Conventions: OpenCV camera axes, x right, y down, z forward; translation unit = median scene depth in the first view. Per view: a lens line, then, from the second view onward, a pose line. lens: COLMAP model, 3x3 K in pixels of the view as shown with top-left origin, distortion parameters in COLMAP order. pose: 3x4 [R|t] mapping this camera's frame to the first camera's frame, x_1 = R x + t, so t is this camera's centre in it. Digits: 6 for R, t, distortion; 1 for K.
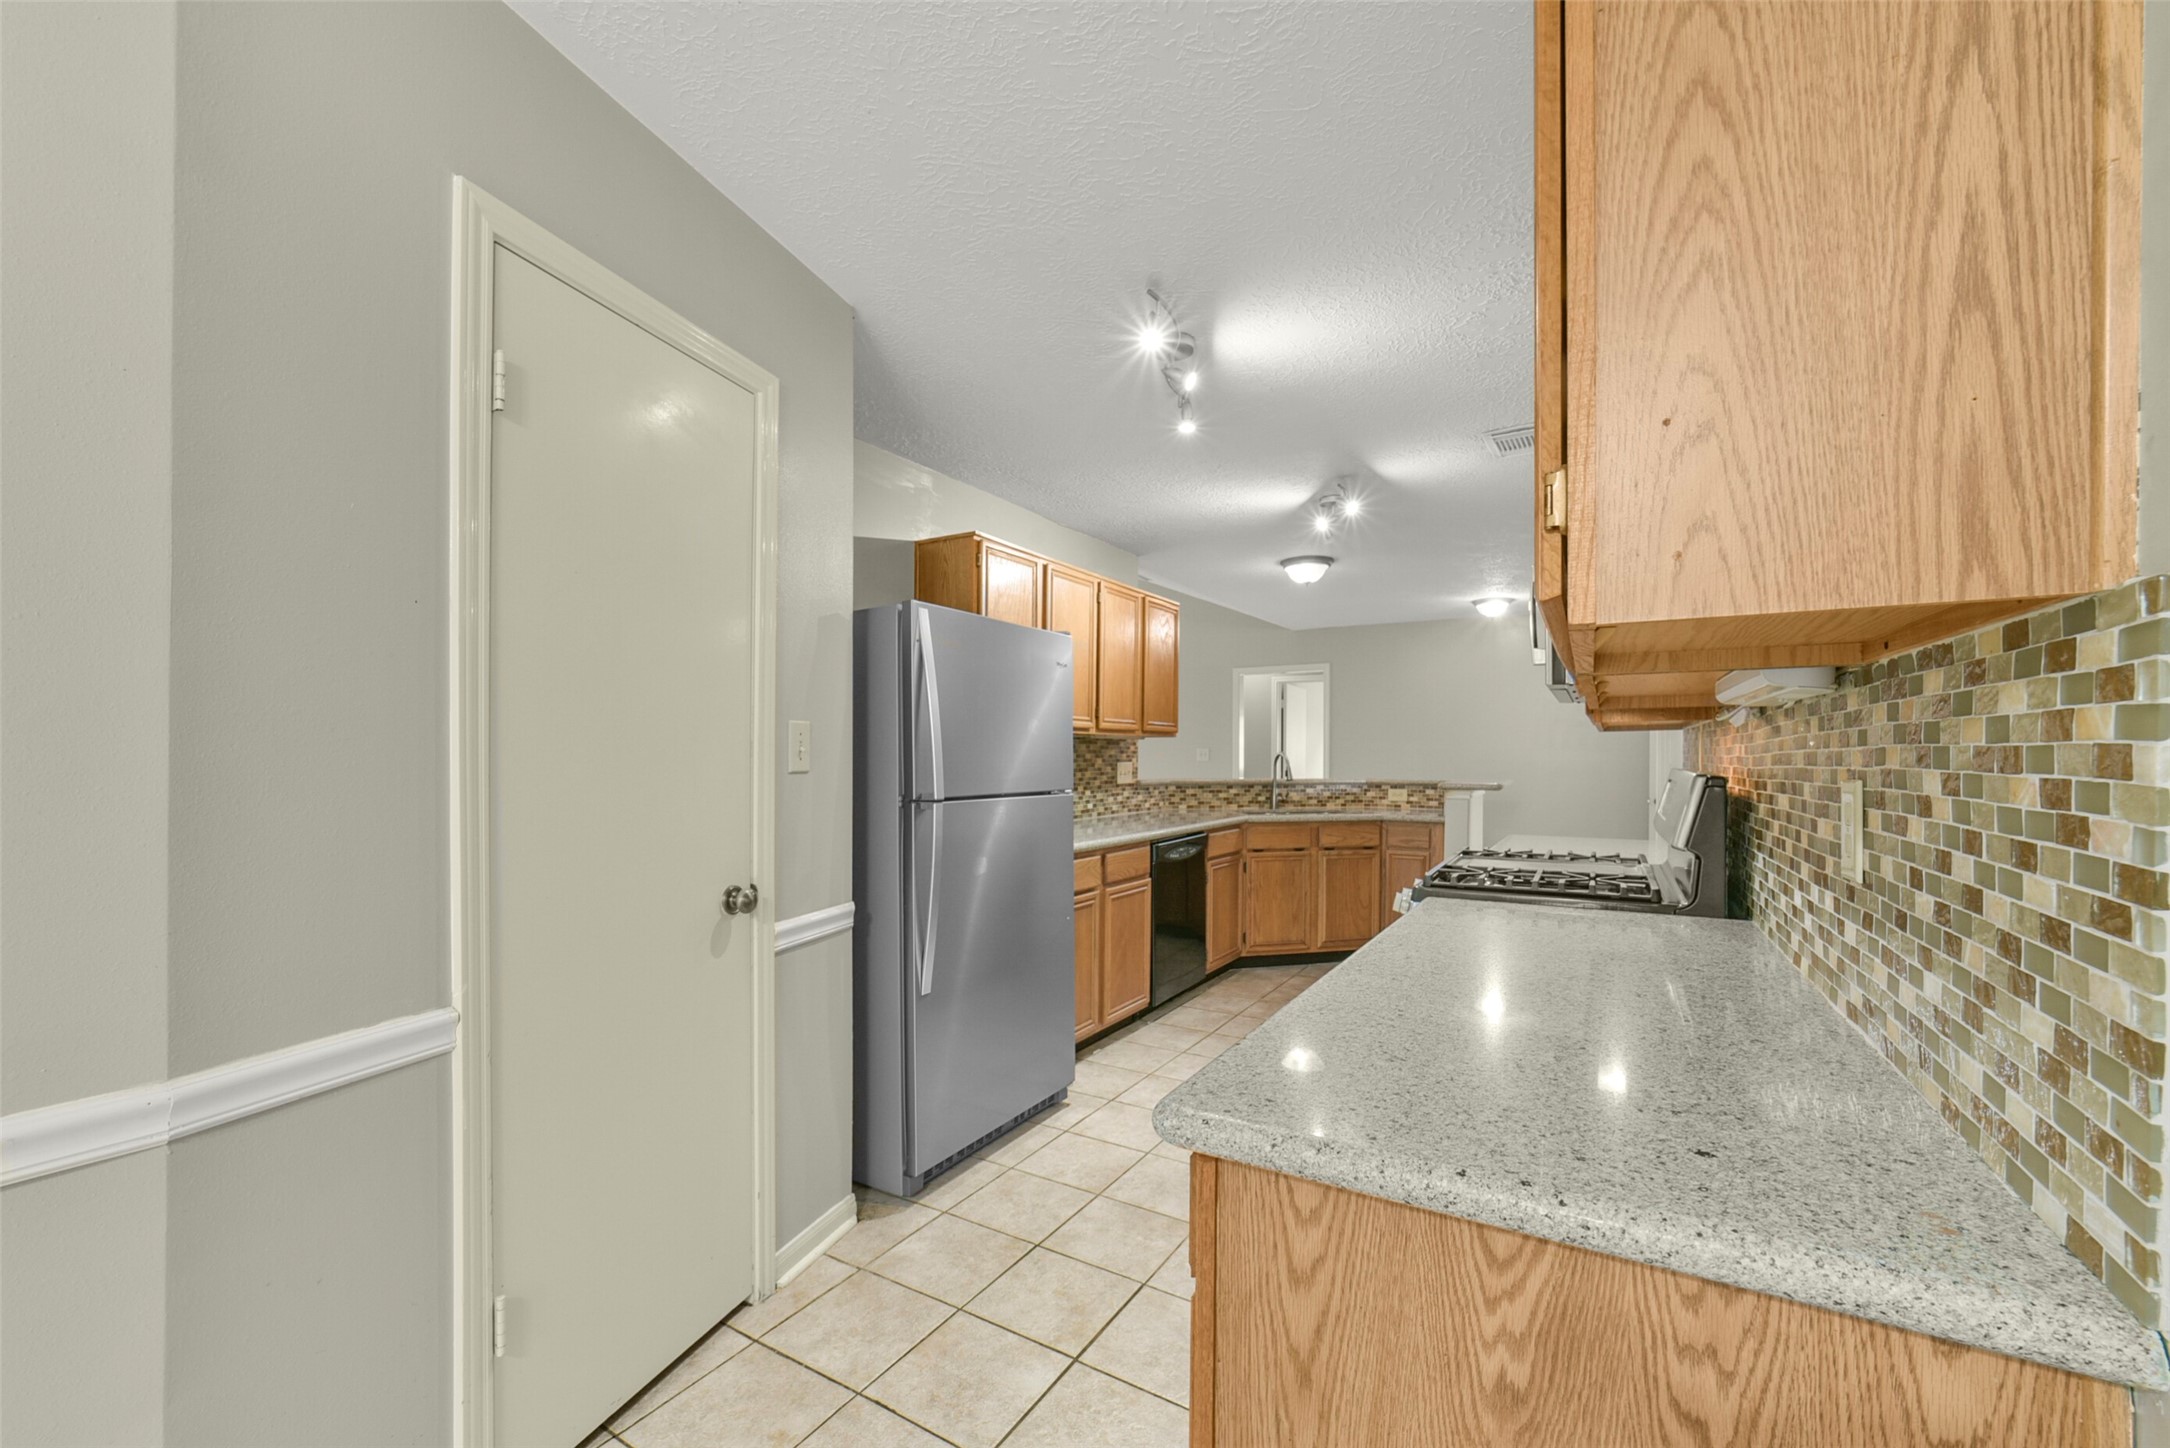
lens RADIAL K [[871.8, 0, 1084.7], [0, 871.8, 750.3], [0, 0, 1]] dist [-0.034374, 0.010235]
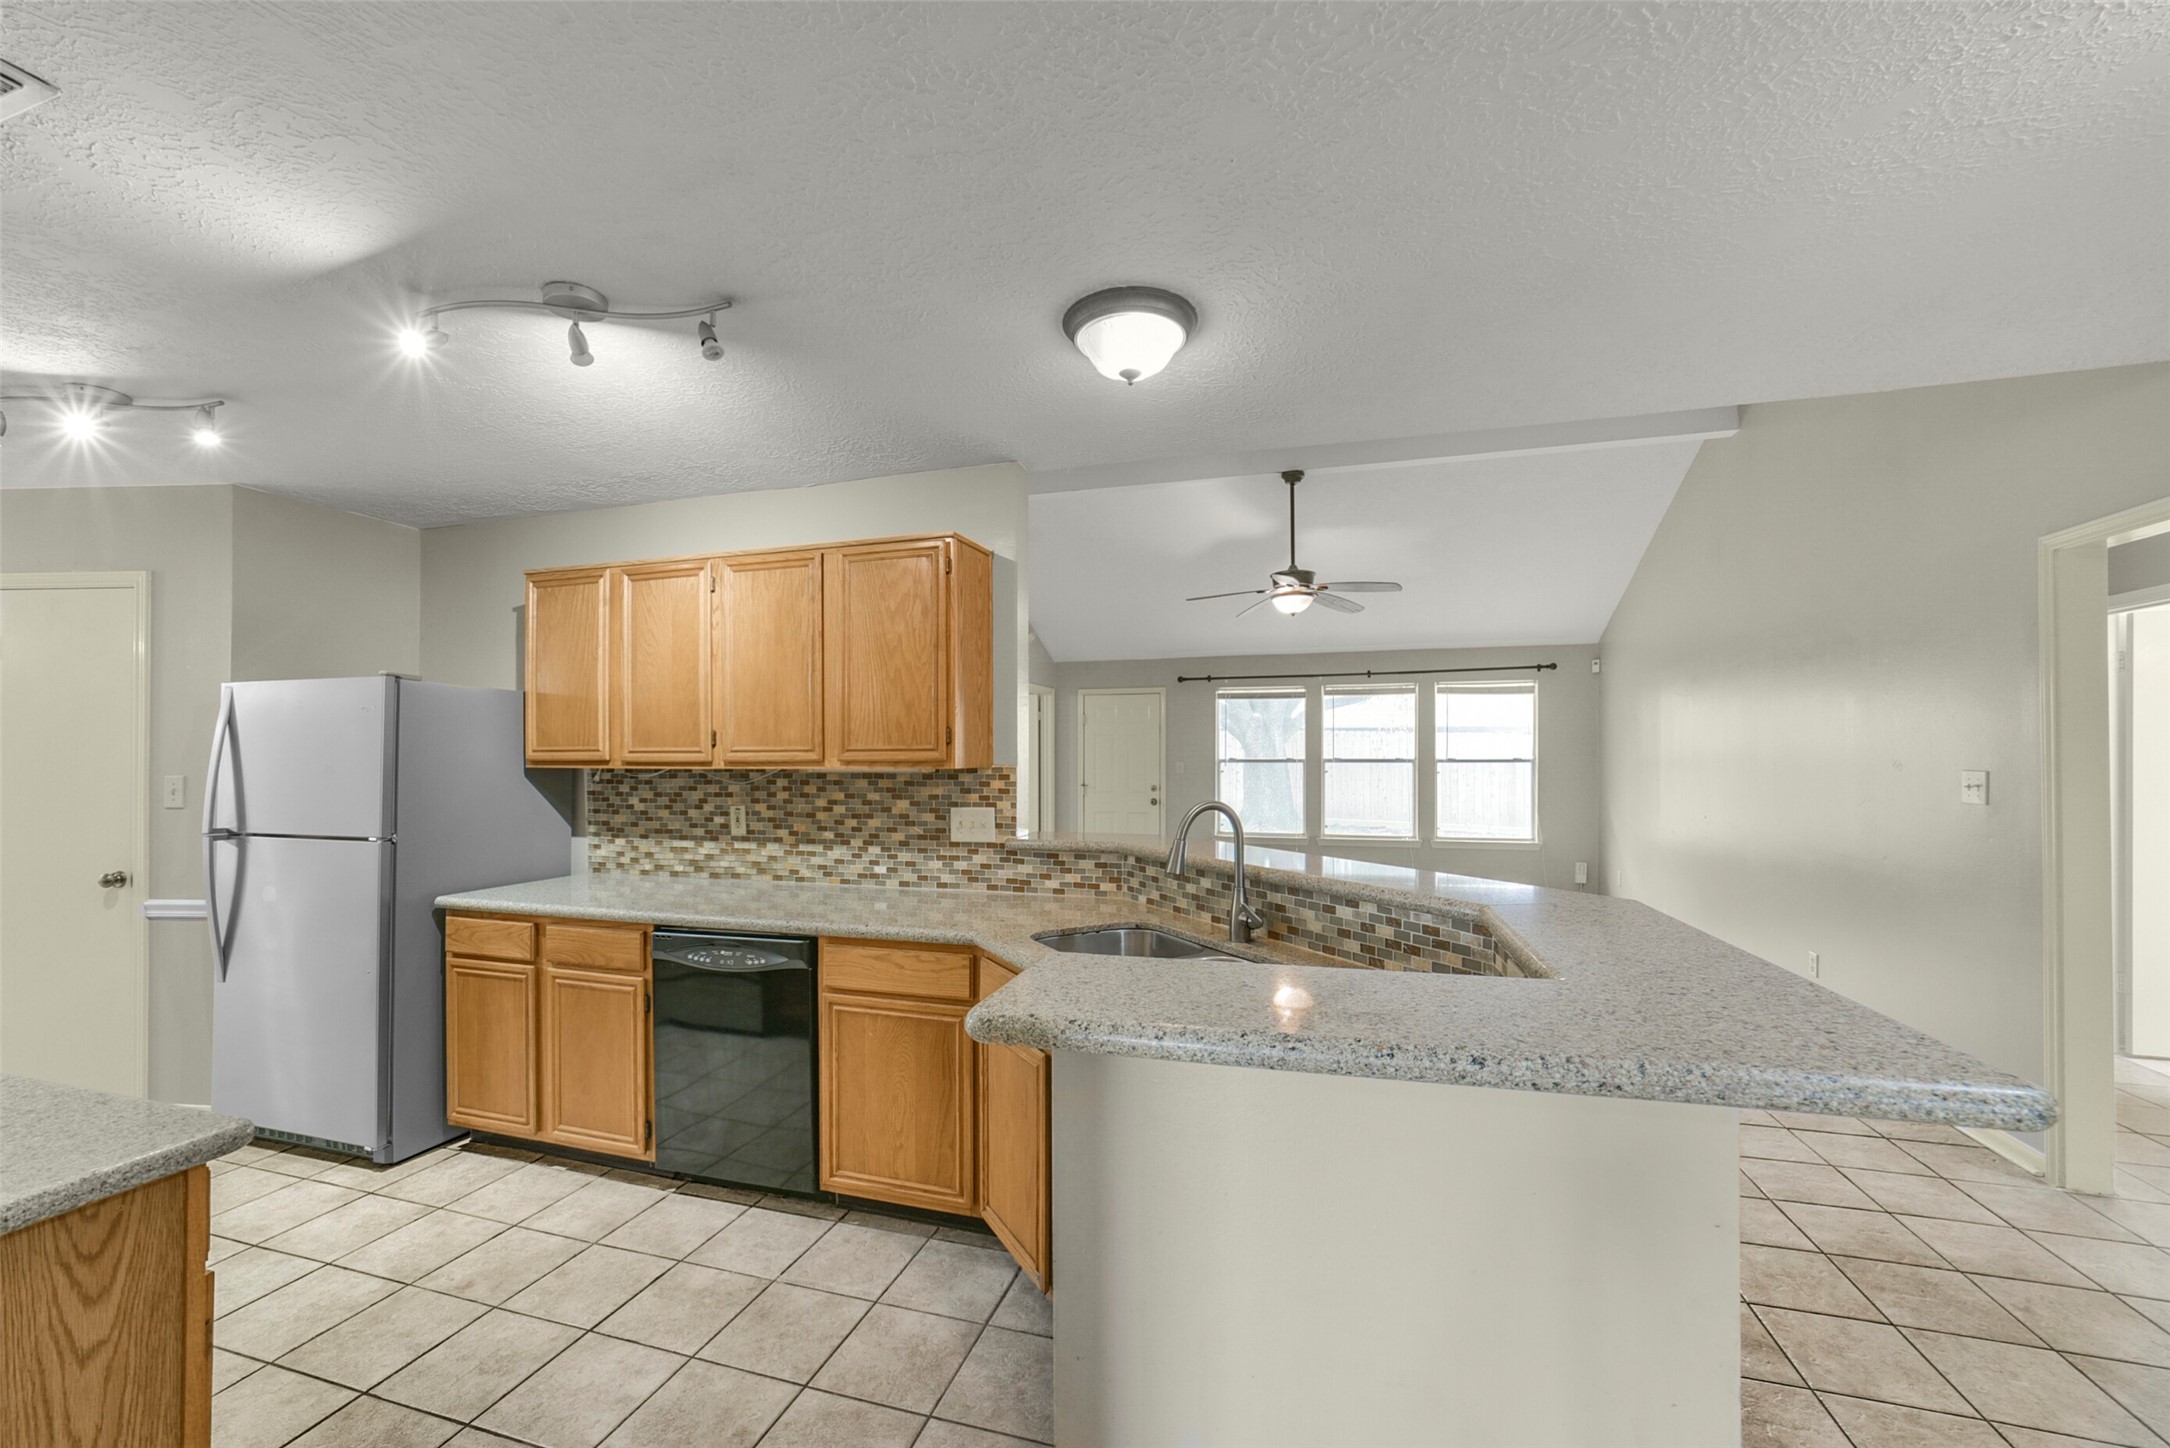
lens RADIAL K [[854.6, 0, 1092.9], [0, 854.6, 744.1], [0, 0, 1]] dist [-0.032707, 0.008325]
pose [[0.257035, -0.016991, -0.966253, 0.672491], [0.010558, 0.999835, -0.014773, -0.021954], [0.966344, -0.006405, 0.257172, 0.956642]]
